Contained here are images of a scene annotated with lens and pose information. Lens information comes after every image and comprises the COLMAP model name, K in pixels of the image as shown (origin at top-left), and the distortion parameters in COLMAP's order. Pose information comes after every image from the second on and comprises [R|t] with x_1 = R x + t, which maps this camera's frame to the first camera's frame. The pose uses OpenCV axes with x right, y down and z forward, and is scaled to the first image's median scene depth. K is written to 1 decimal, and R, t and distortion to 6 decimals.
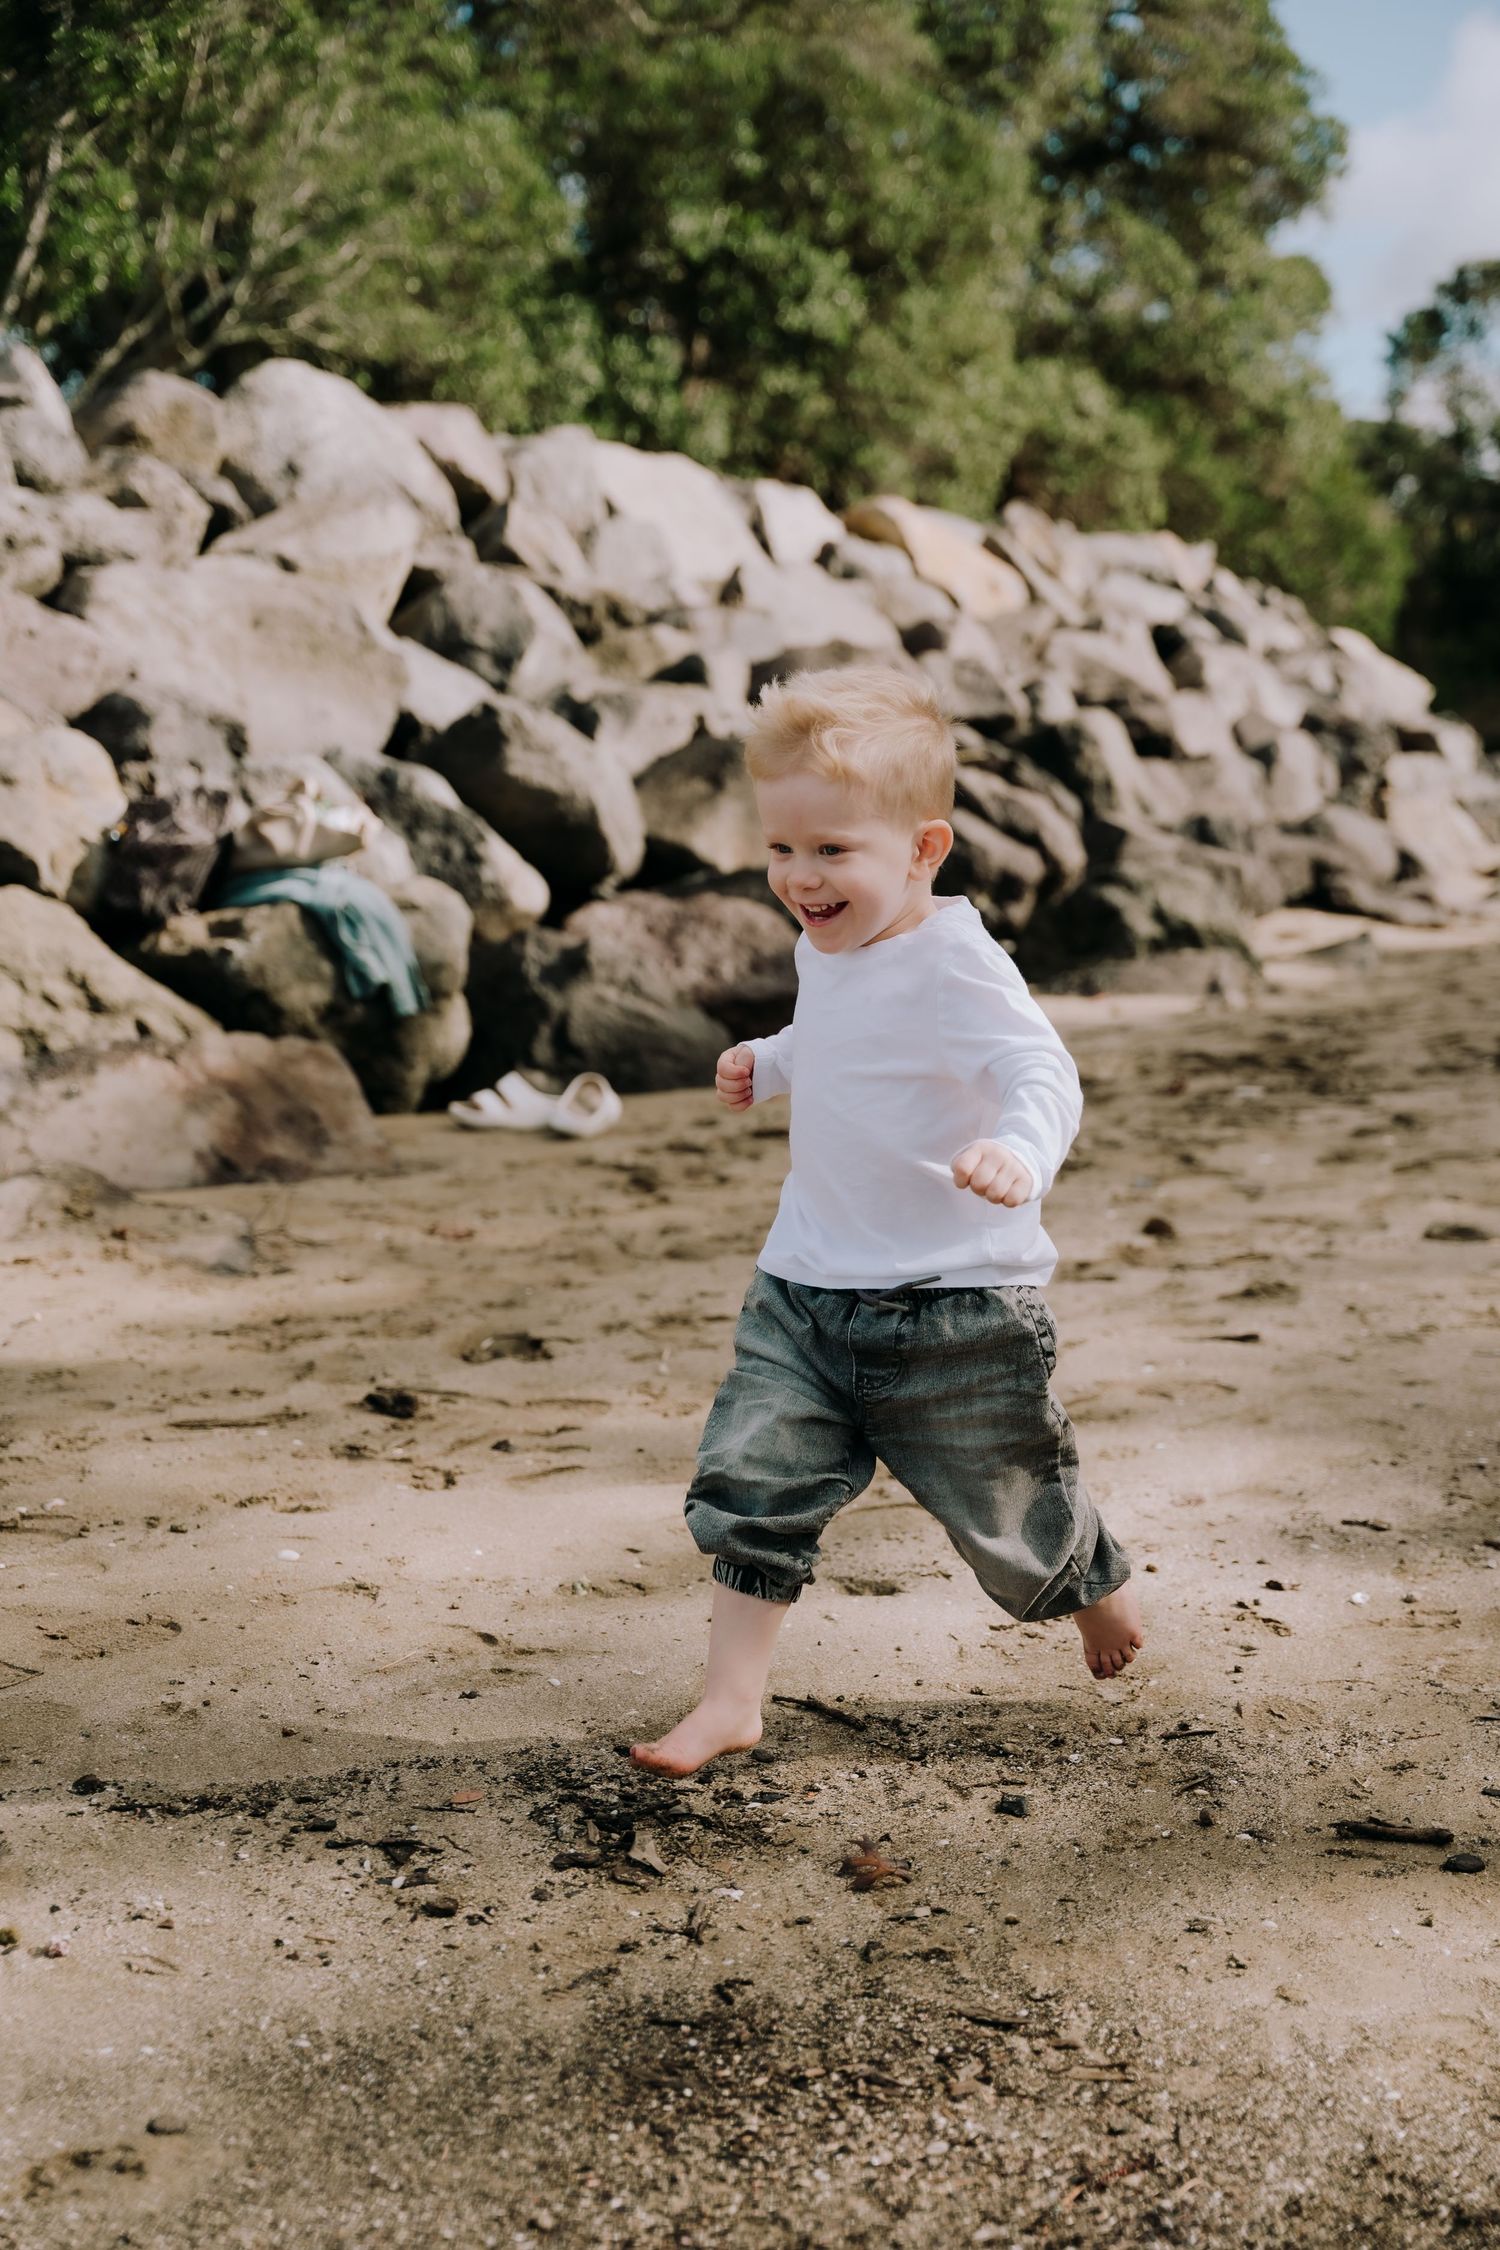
lens RADIAL K [[3155.7, 0, 750.0], [0, 3155.7, 1125.0], [0, 0, 1]] dist [0.024196, 0.120688]
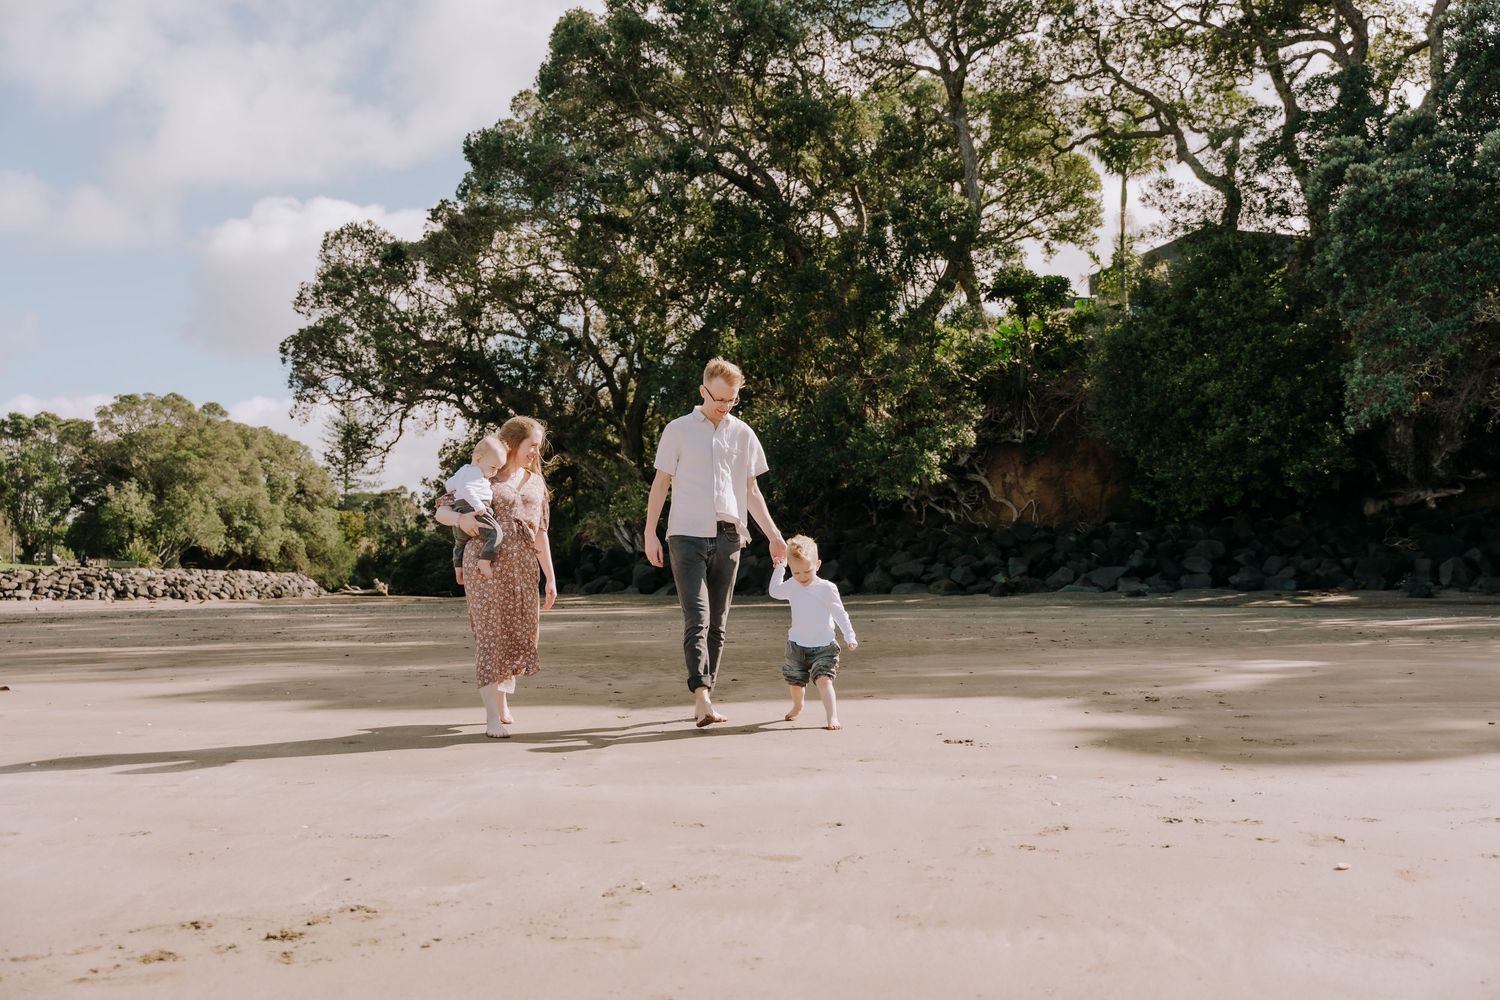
lens RADIAL K [[1453.0, 0, 750.0], [0, 1453.0, 500.0], [0, 0, 1]] dist [0.007180, 0.005309]
pose [[0.925211, 0.032704, 0.378041, -0.204464], [0.037487, 0.983527, -0.176831, 0.339584], [-0.377597, 0.177778, 0.908744, -2.721708]]
